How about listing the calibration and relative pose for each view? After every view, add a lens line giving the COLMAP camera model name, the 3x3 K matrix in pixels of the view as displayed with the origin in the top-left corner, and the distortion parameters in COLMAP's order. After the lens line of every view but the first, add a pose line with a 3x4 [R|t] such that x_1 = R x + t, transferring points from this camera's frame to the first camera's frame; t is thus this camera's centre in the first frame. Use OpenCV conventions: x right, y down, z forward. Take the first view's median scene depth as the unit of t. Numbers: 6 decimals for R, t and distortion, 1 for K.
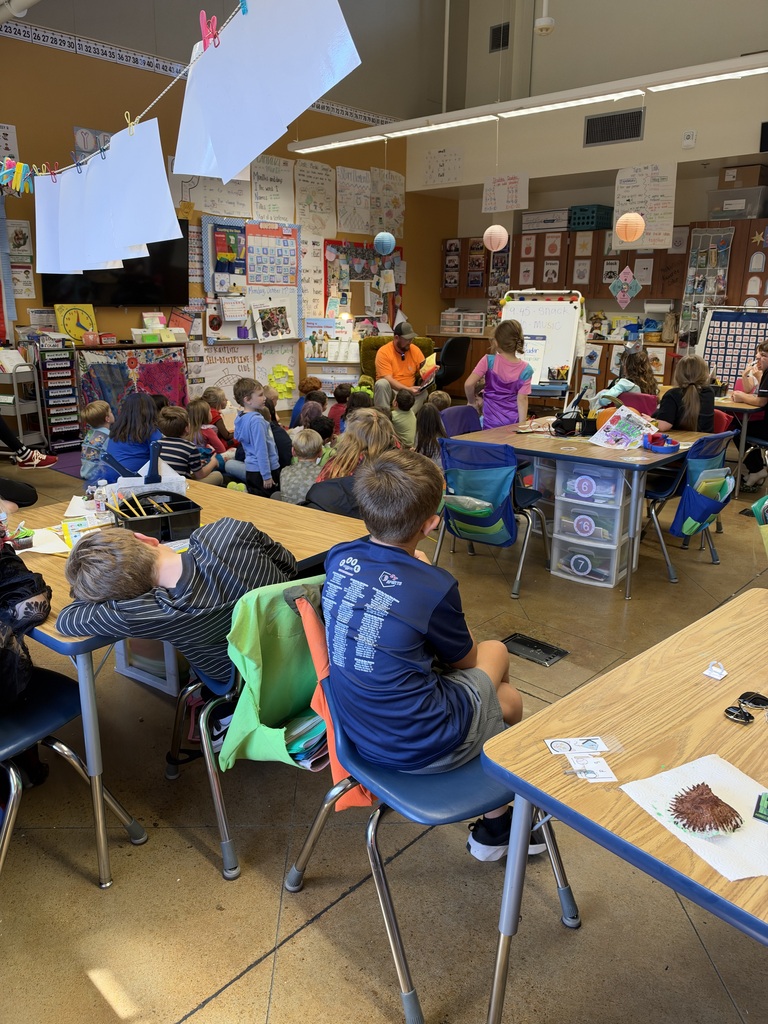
lens RADIAL K [[724.0, 0, 384.0], [0, 724.0, 512.0], [0, 0, 1]] dist [0.029216, -0.075621]
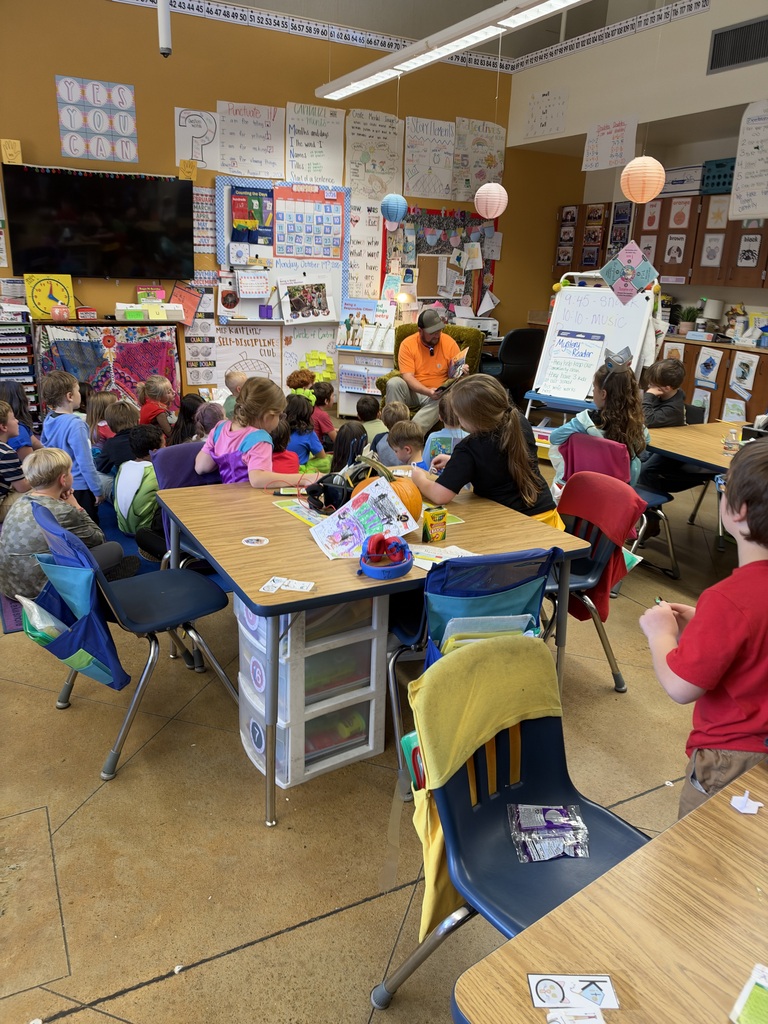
lens RADIAL K [[724.0, 0, 384.0], [0, 724.0, 512.0], [0, 0, 1]] dist [0.029216, -0.075621]
pose [[0.945377, 0.127398, -0.300055, 0.230542], [-0.117351, 0.991762, 0.051347, -0.067878], [0.304125, -0.013331, 0.952539, 0.200441]]
